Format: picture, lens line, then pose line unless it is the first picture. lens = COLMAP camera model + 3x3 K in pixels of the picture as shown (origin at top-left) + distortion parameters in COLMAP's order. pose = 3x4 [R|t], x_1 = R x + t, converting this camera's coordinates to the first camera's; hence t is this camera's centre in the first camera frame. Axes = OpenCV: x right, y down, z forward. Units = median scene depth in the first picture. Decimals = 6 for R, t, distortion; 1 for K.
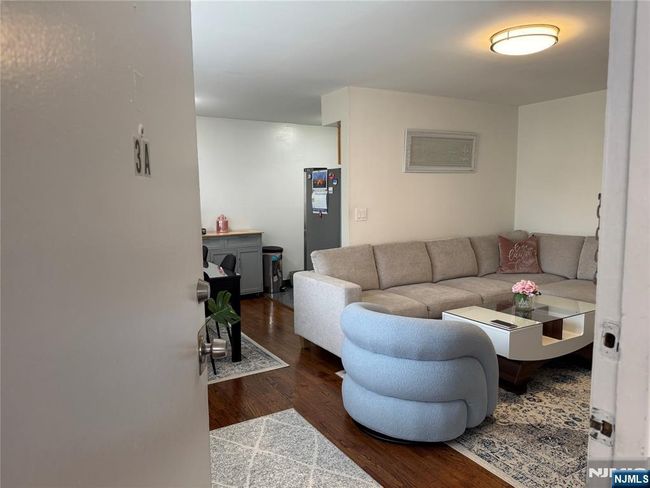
lens RADIAL K [[458.4, 0, 327.1], [0, 458.4, 244.8], [0, 0, 1]] dist [0.073623, -0.091170]
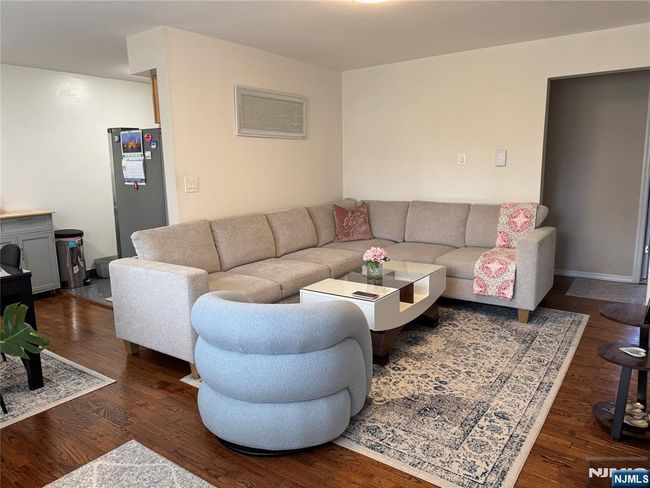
lens RADIAL K [[458.4, 0, 322.5], [0, 458.4, 244.2], [0, 0, 1]] dist [0.073623, -0.091170]
pose [[0.919004, -0.076108, 0.386832, -0.040659], [0.055149, 0.996359, 0.065011, 0.000783], [-0.390372, -0.038411, 0.919856, 0.130849]]
